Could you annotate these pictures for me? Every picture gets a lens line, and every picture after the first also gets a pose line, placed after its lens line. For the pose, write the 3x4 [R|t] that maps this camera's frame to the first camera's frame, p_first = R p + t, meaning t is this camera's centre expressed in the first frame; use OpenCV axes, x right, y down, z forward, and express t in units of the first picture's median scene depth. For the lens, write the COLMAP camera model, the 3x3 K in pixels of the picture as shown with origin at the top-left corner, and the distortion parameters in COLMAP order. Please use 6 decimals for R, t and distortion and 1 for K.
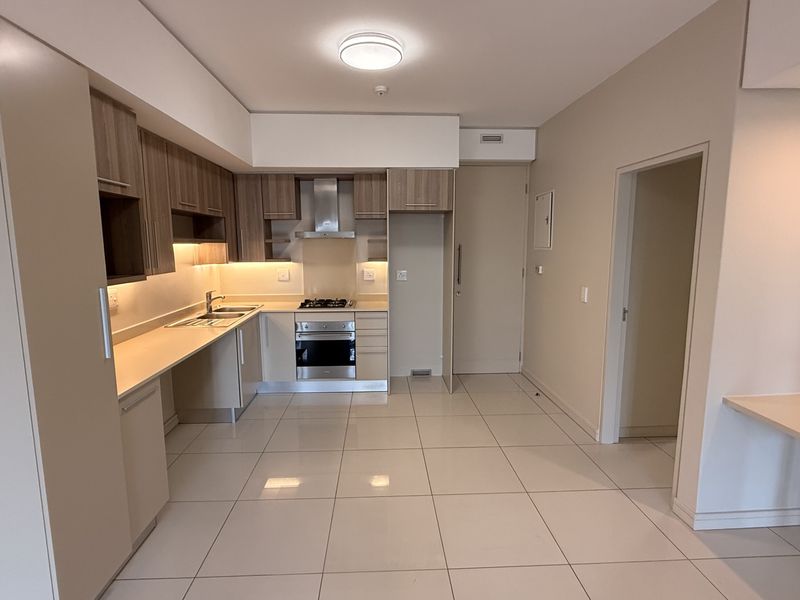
lens RADIAL K [[426.2, 0, 400.0], [0, 426.2, 300.0], [0, 0, 1]] dist [0.018026, -0.000124]
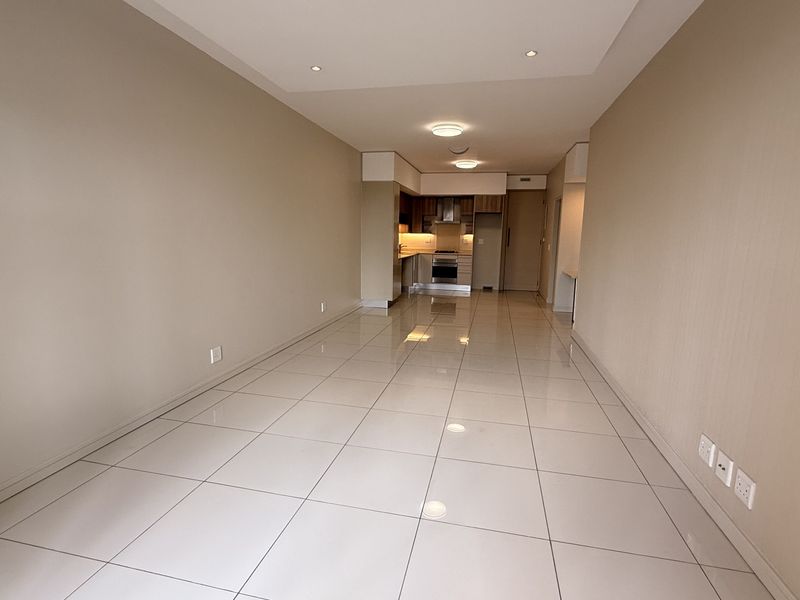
lens RADIAL K [[426.2, 0, 400.0], [0, 426.2, 300.0], [0, 0, 1]] dist [0.018026, -0.000124]
pose [[0.962435, 0.062877, -0.264132, 0.219426], [-0.056100, 0.997875, 0.033129, 0.209451], [0.265654, -0.017067, 0.963917, -1.332955]]
